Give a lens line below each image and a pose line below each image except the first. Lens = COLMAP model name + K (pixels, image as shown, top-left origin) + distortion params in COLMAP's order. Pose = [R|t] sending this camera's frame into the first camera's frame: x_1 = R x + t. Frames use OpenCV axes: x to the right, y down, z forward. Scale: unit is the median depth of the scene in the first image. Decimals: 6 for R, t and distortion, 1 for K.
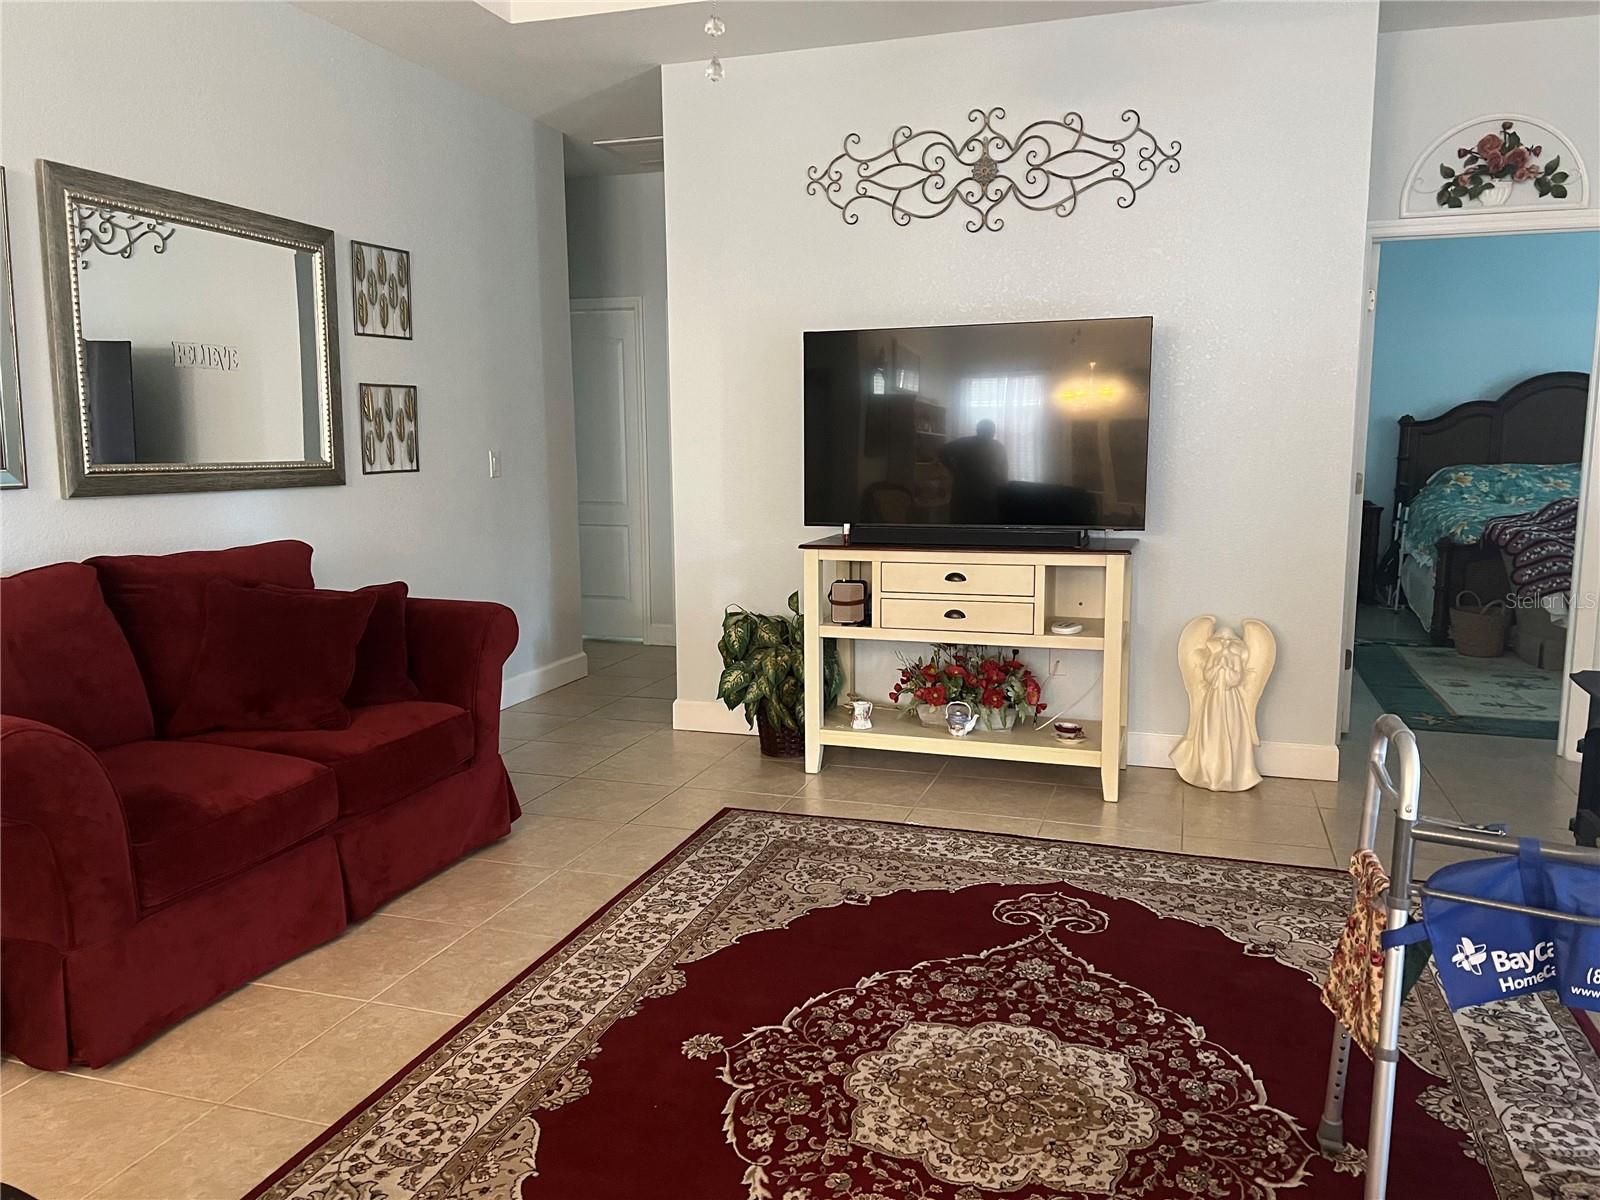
lens RADIAL K [[1200.5, 0, 808.2], [0, 1200.5, 602.7], [0, 0, 1]] dist [0.073668, -0.074359]
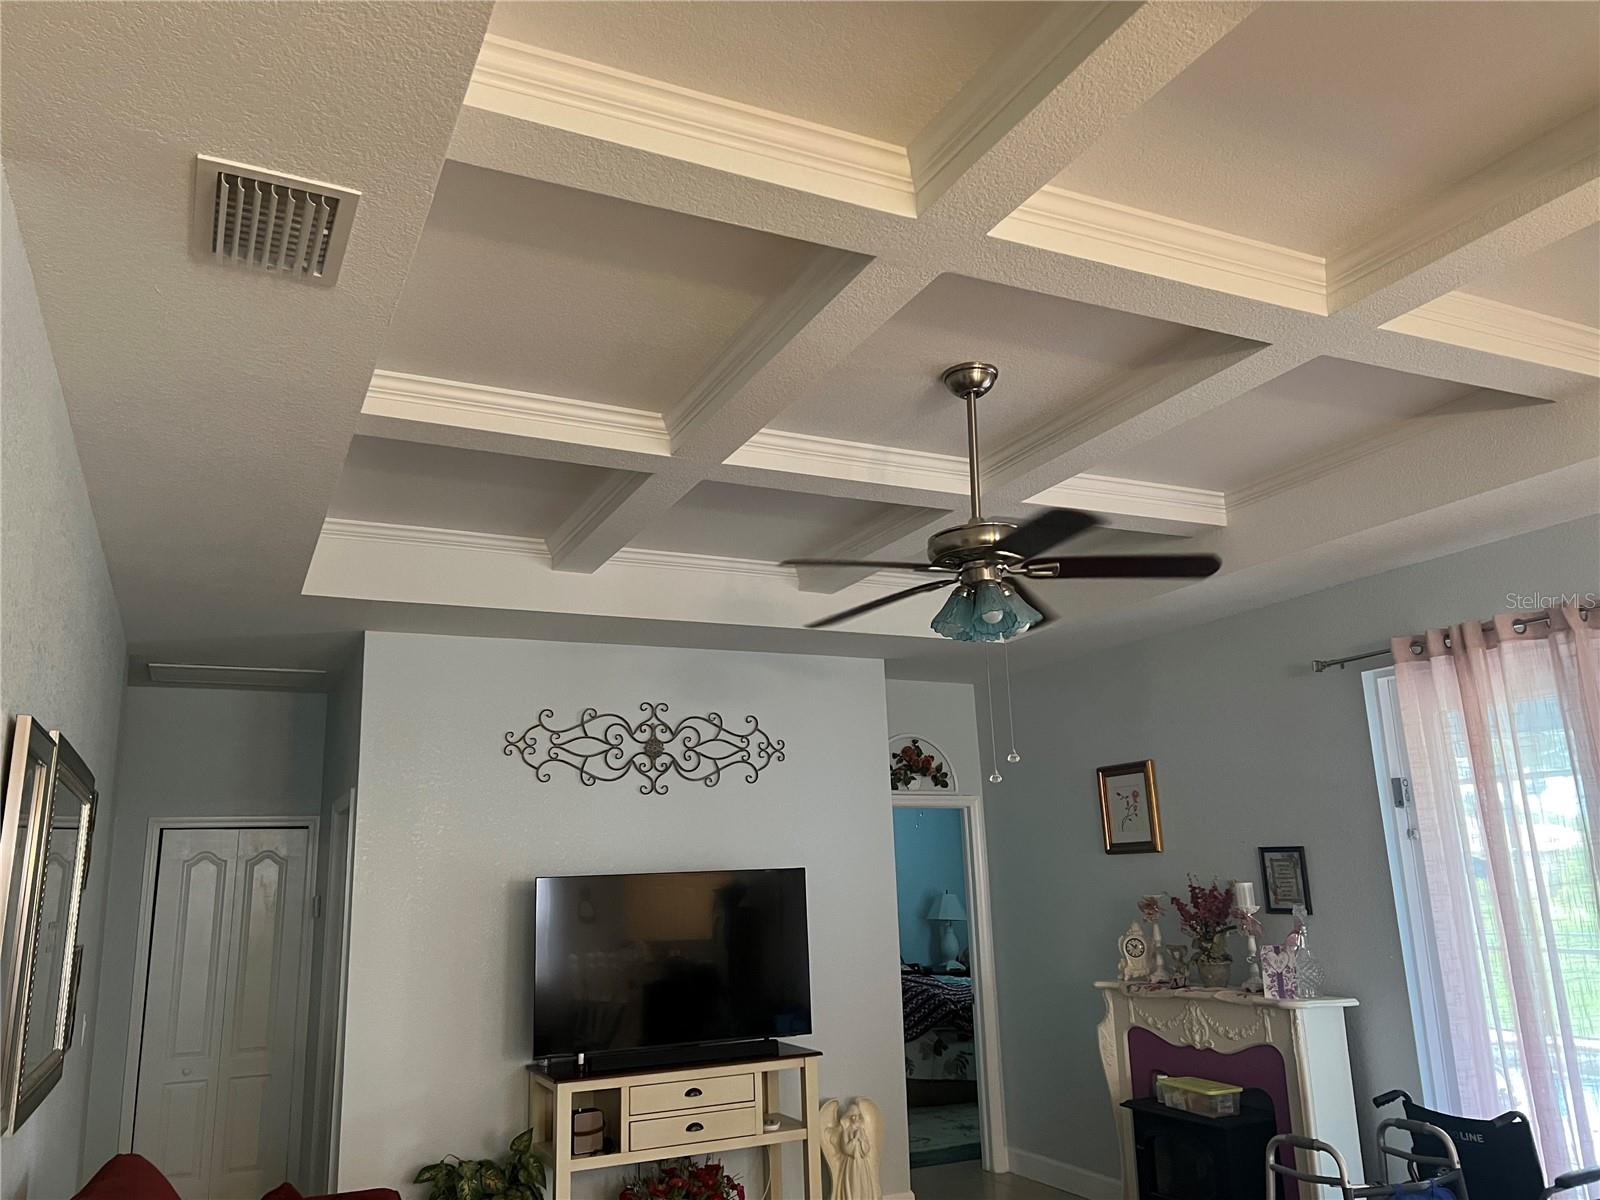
lens RADIAL K [[1200.5, 0, 795.5], [0, 1200.5, 610.6], [0, 0, 1]] dist [0.073668, -0.074359]
pose [[0.723601, 0.132747, 0.677333, -0.656190], [0.125002, 0.939900, -0.317747, -0.072639], [-0.678805, 0.314590, 0.663519, 0.006185]]
